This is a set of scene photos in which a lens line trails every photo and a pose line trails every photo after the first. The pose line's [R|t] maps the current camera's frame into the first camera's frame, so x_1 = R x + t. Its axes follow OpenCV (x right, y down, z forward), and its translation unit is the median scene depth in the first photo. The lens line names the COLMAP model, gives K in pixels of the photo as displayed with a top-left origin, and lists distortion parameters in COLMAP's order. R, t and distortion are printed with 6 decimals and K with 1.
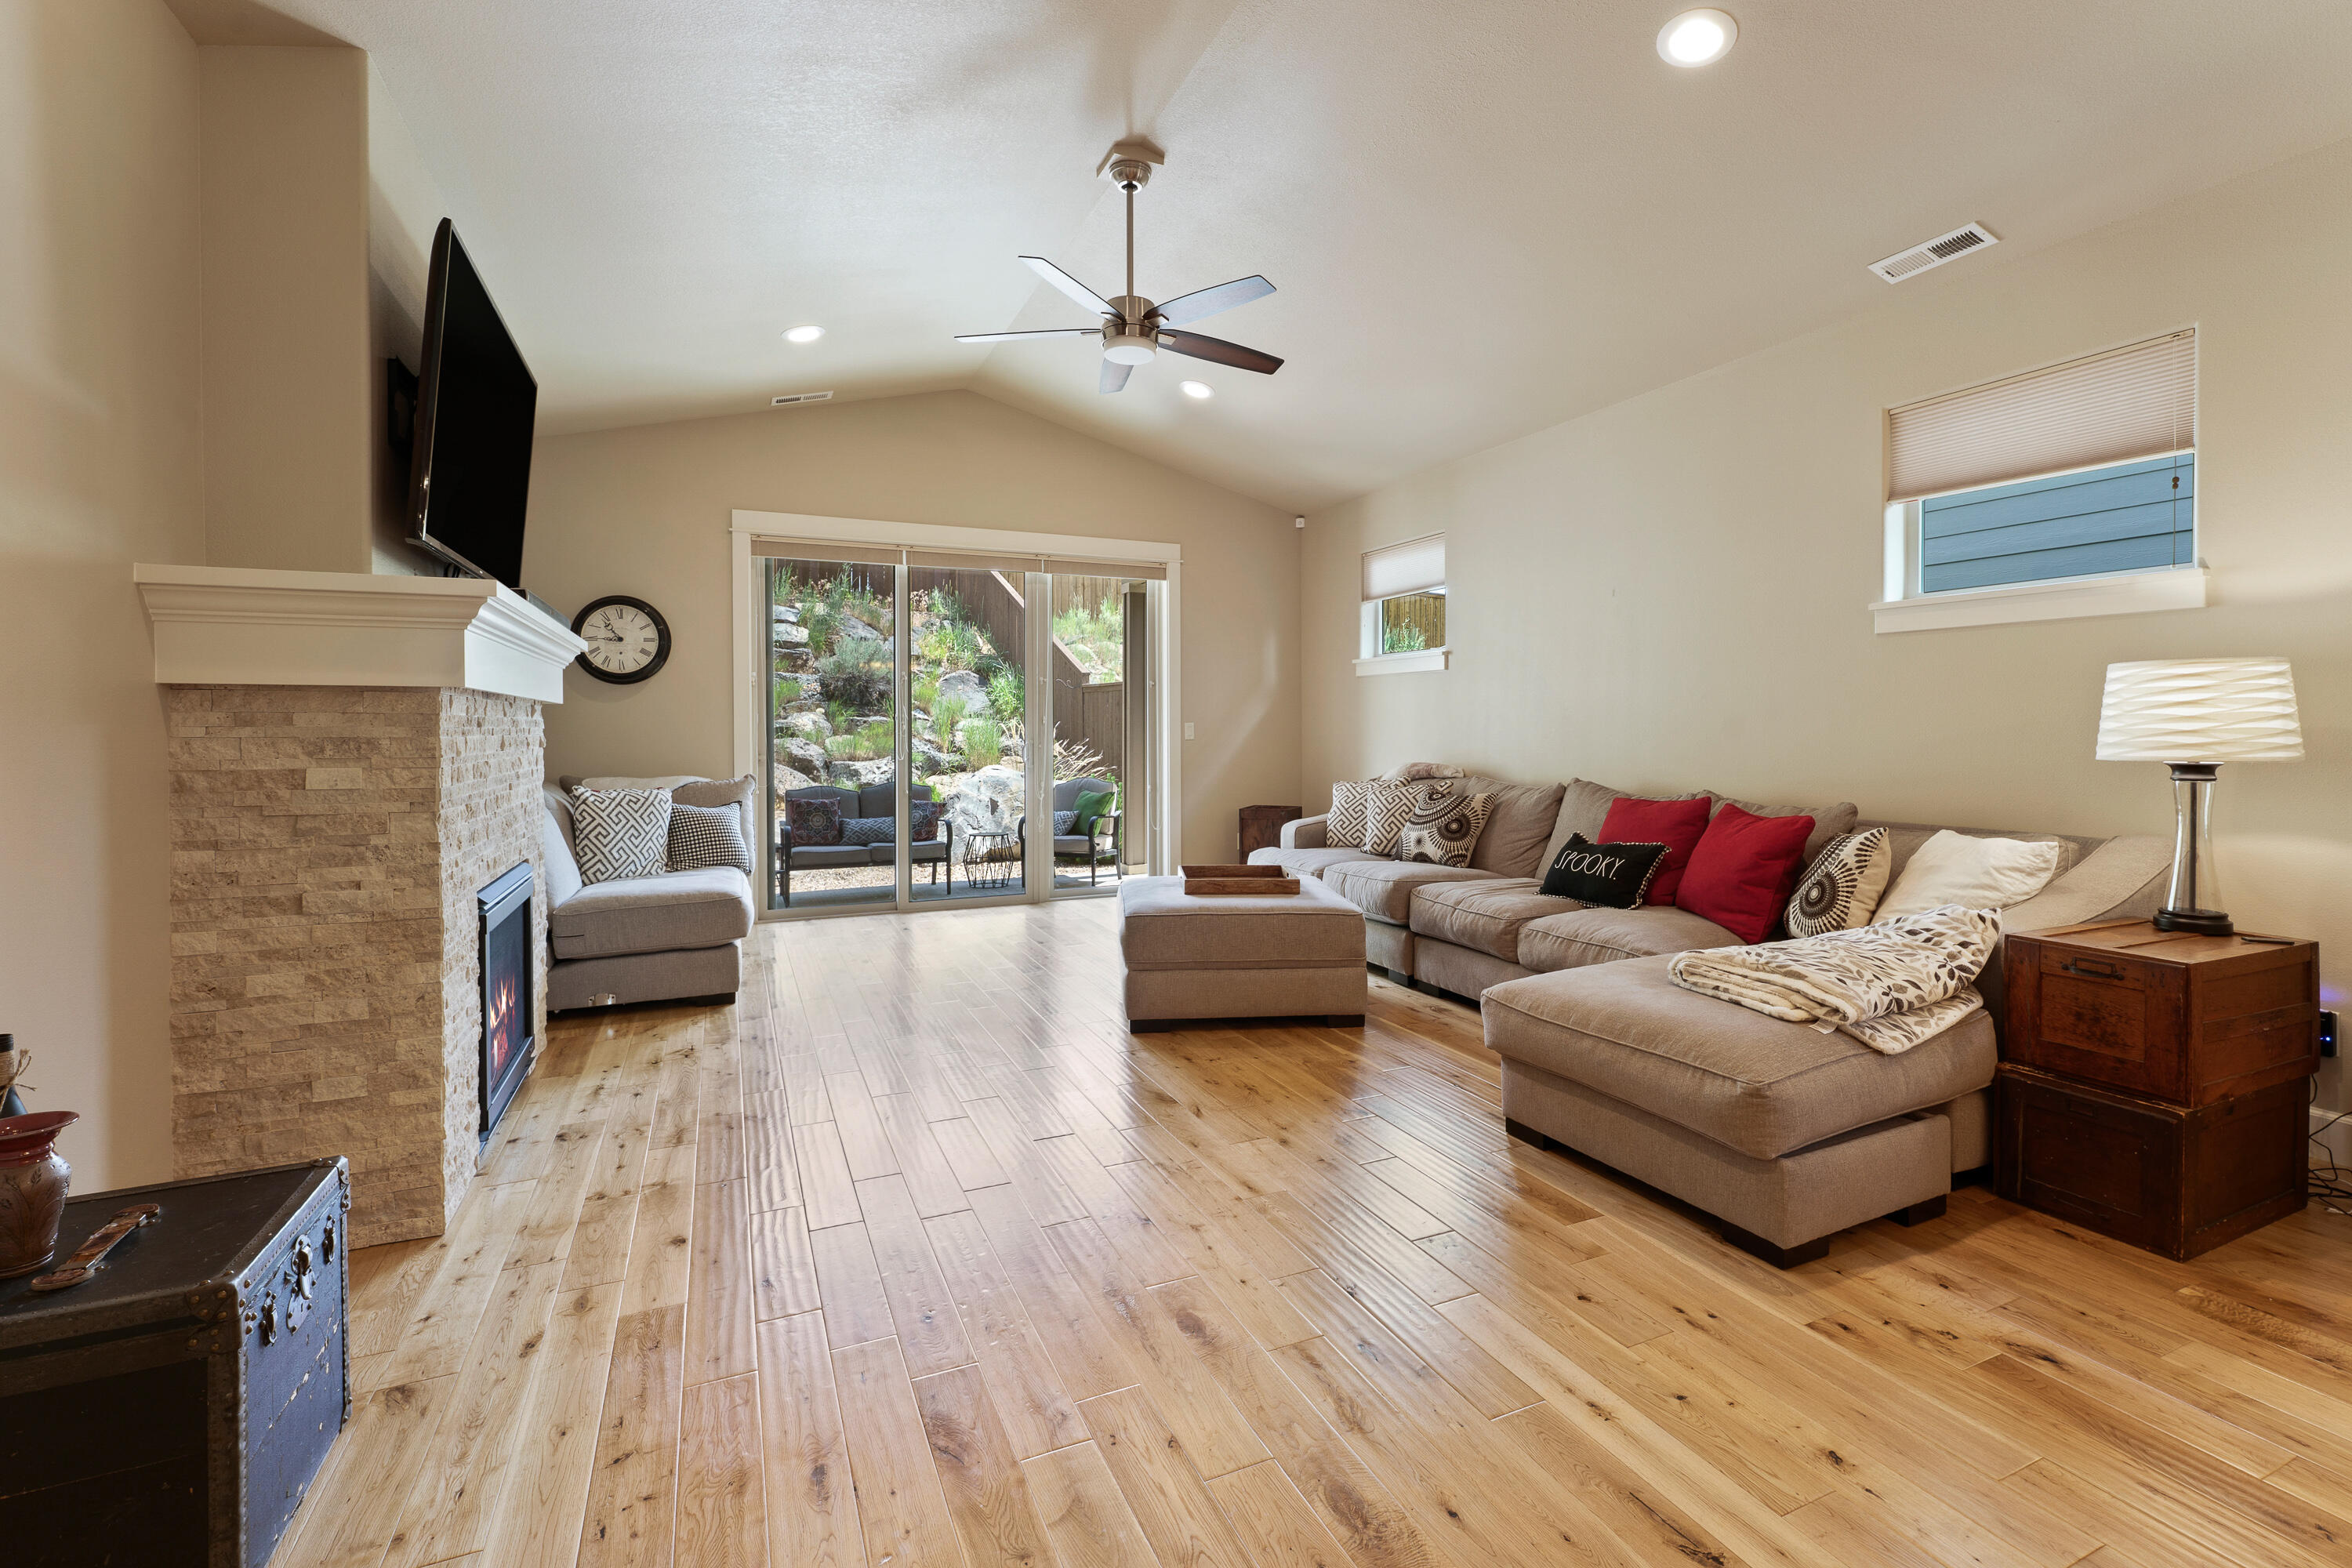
lens RADIAL K [[1025.3, 0, 1189.2], [0, 1025.3, 741.1], [0, 0, 1]] dist [0.001366, -0.000498]
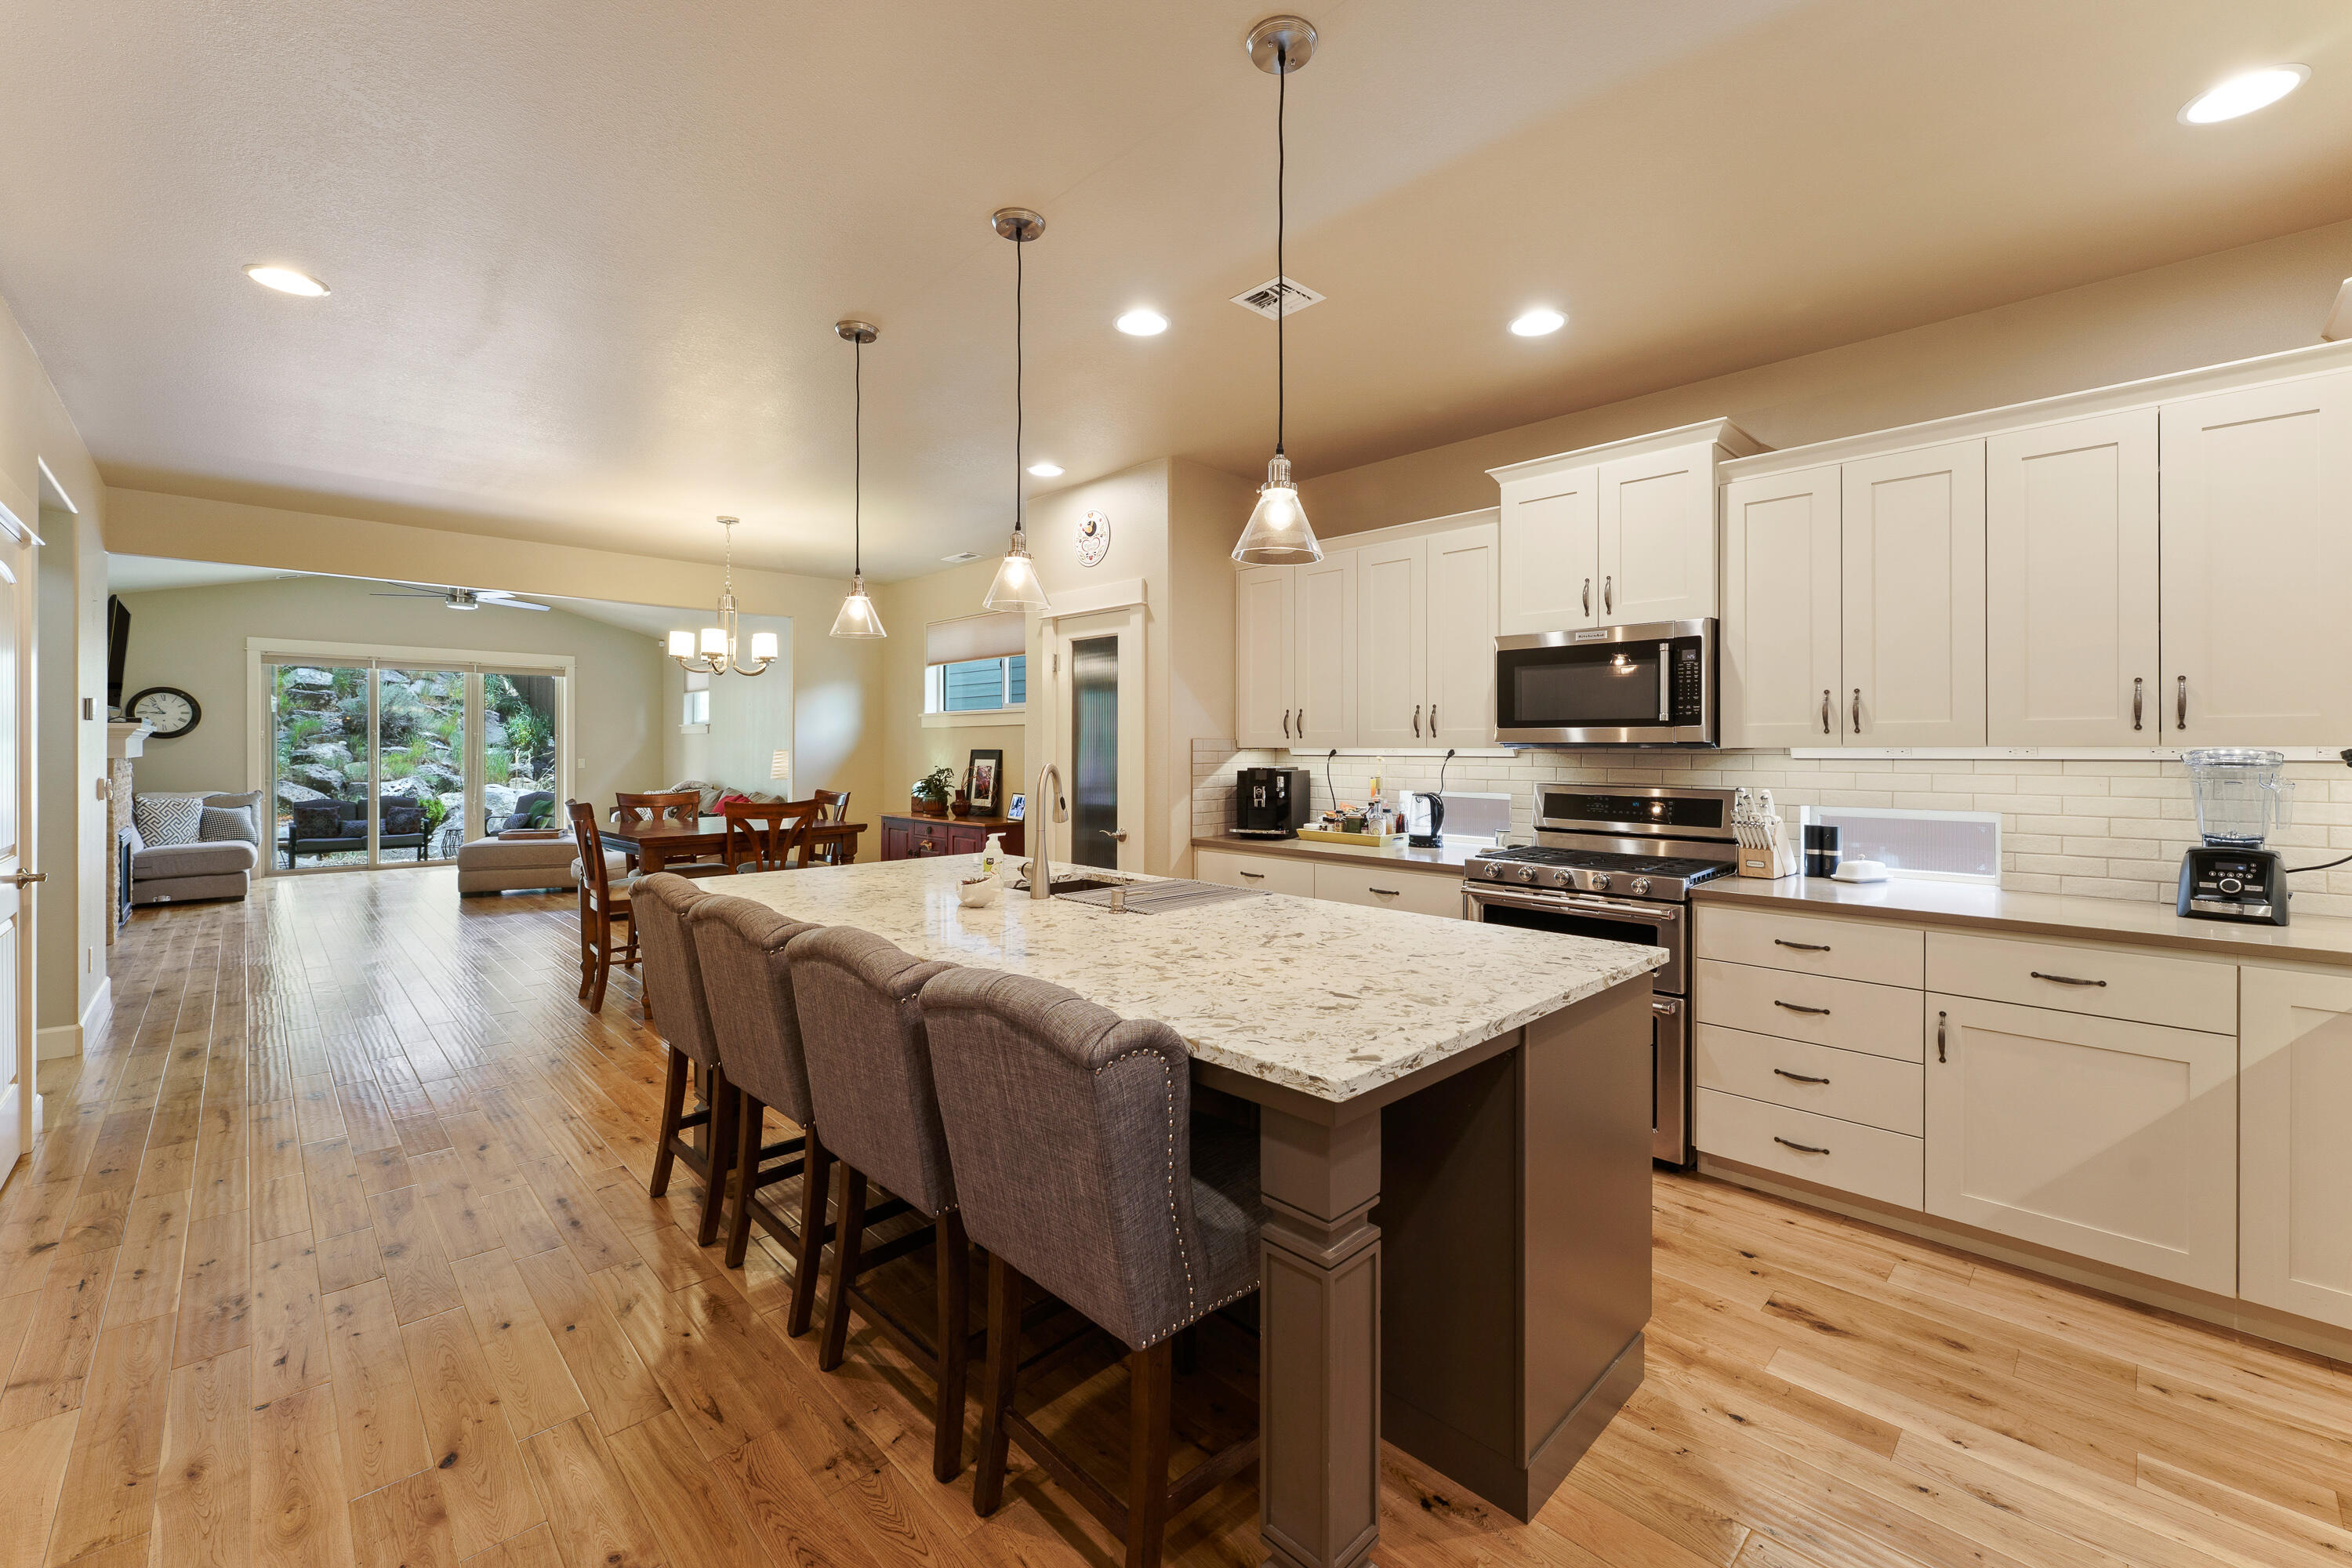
lens RADIAL K [[948.7, 0, 1180.8], [0, 948.7, 751.7], [0, 0, 1]] dist [-0.001343, 0.000037]
pose [[0.938748, 0.003599, 0.344585, 0.730762], [-0.000490, 0.999958, -0.009109, -0.028397], [-0.344604, 0.008382, 0.938711, -1.576409]]
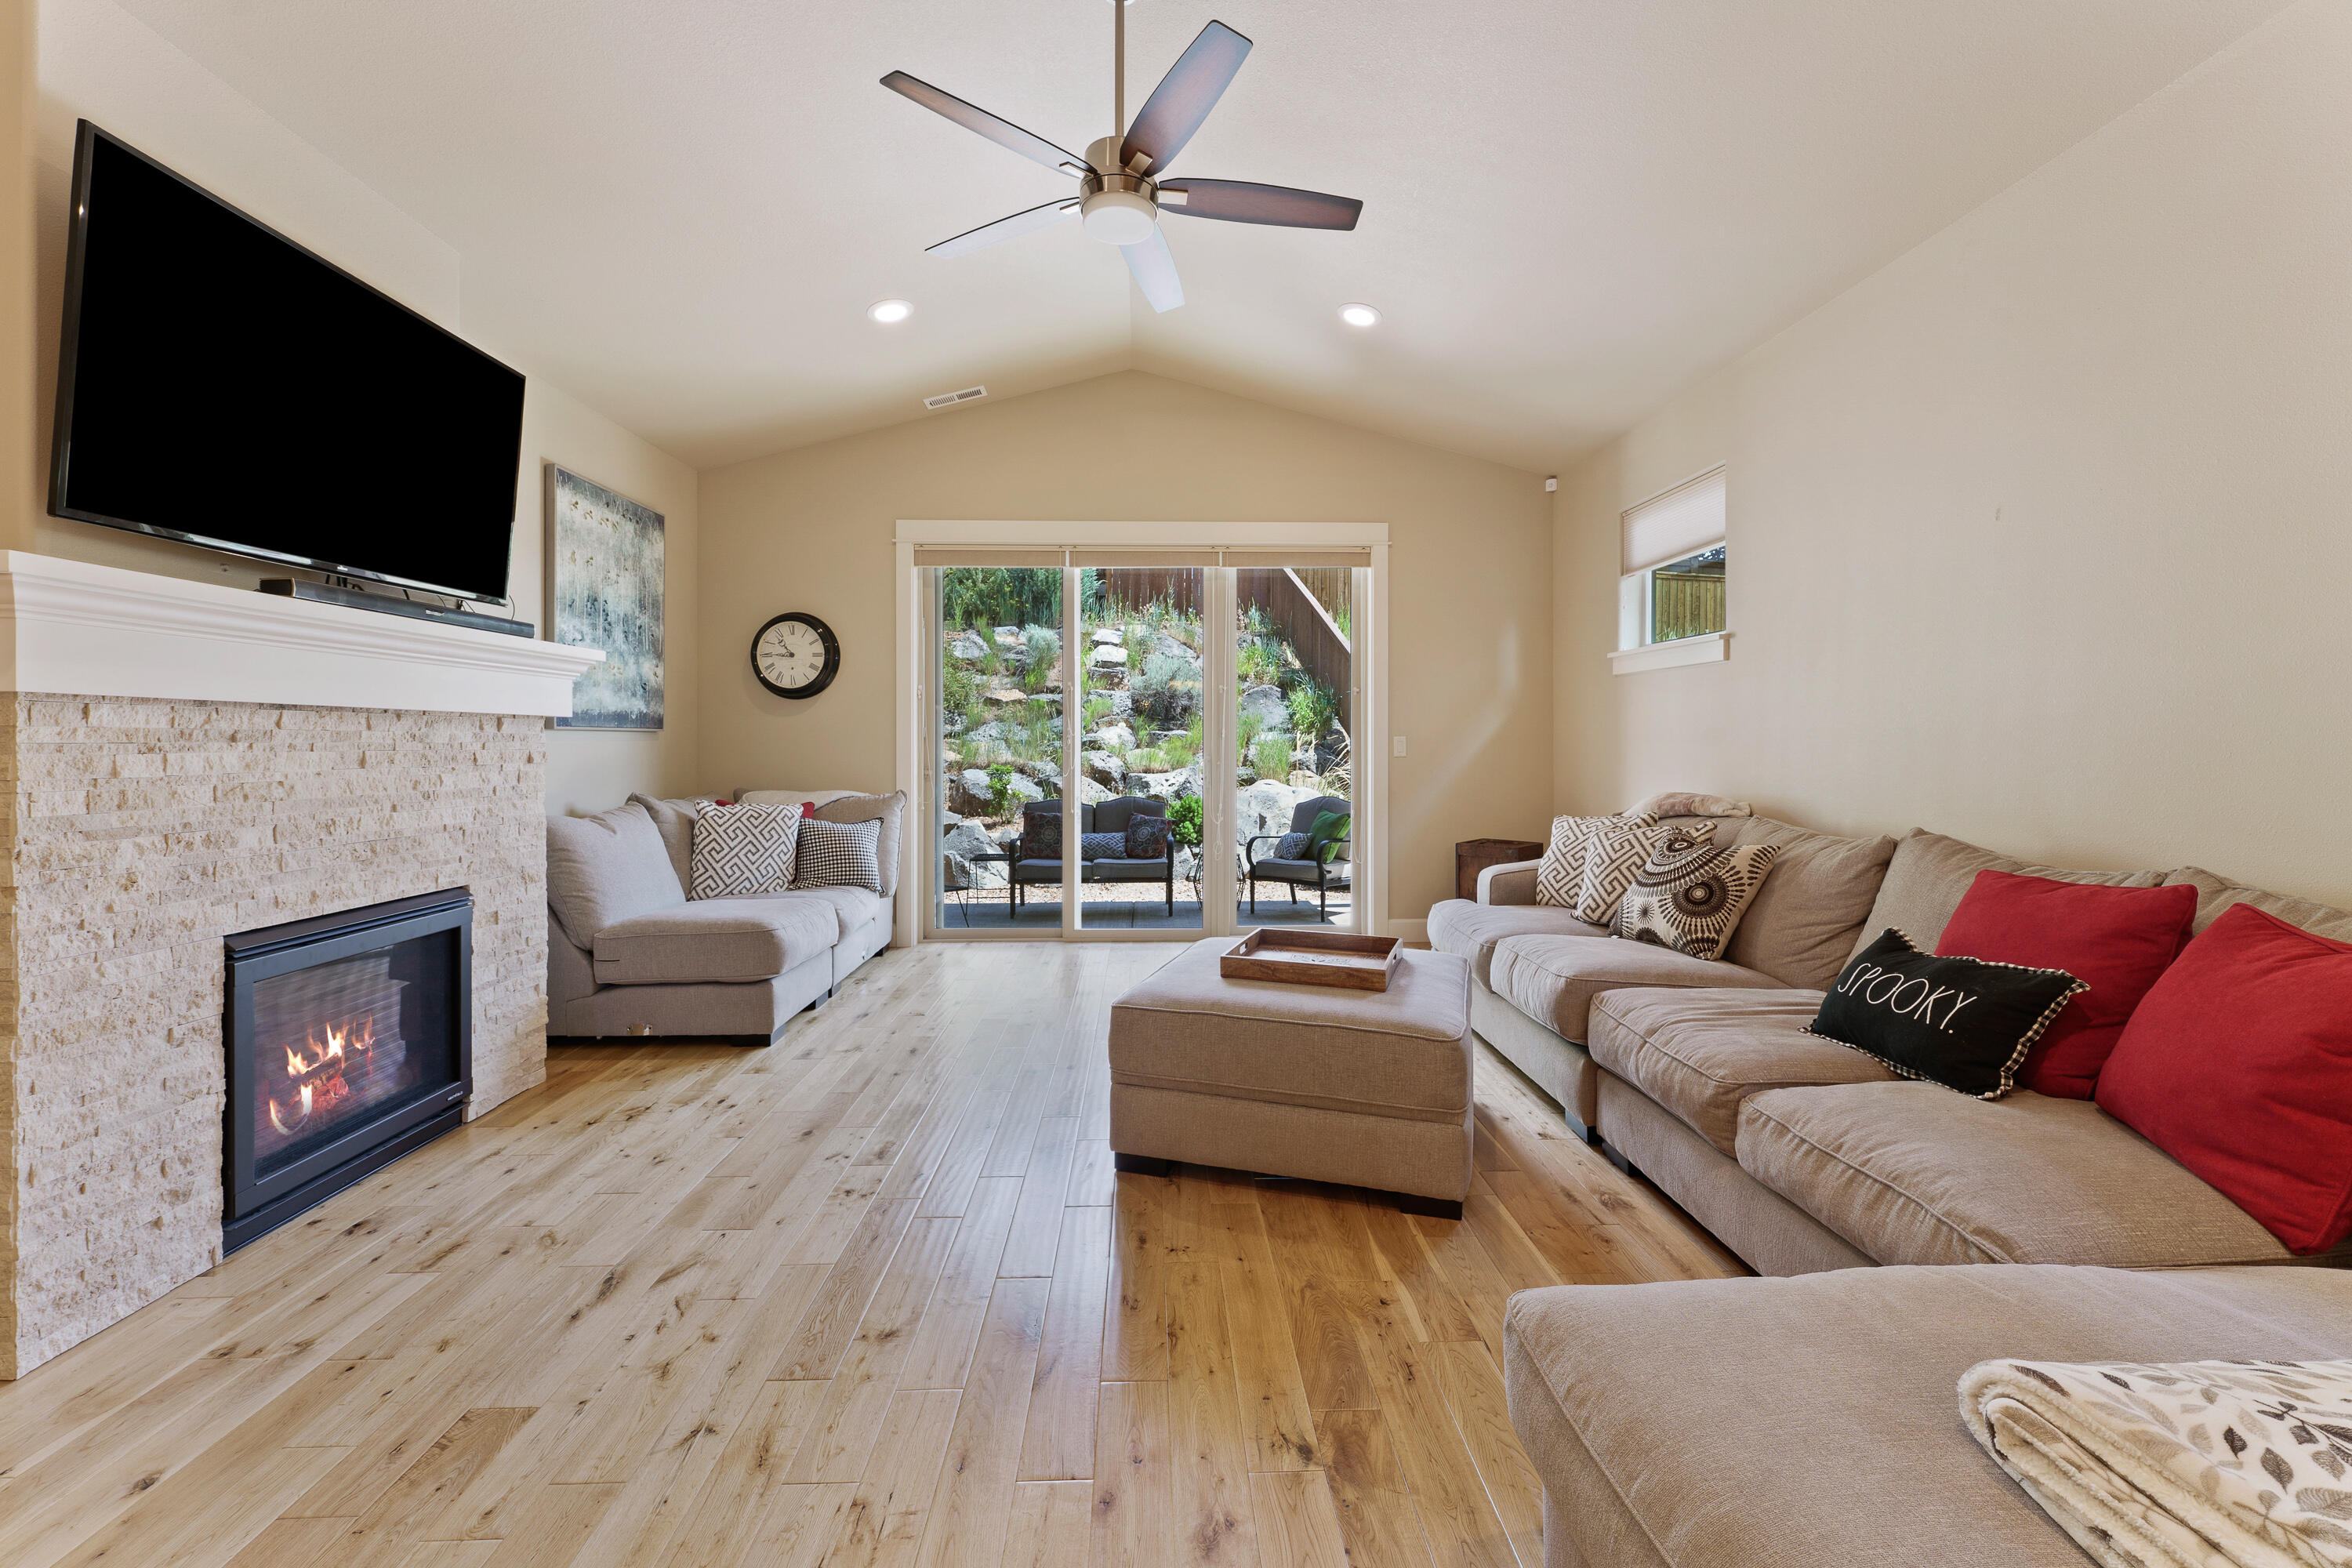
lens RADIAL K [[948.7, 0, 1180.8], [0, 948.7, 751.7], [0, 0, 1]] dist [-0.001343, 0.000037]
pose [[0.924904, 0.005164, -0.380165, 0.233894], [-0.005776, 0.999983, -0.000468, -0.007587], [0.380157, 0.002628, 0.924918, 0.399994]]
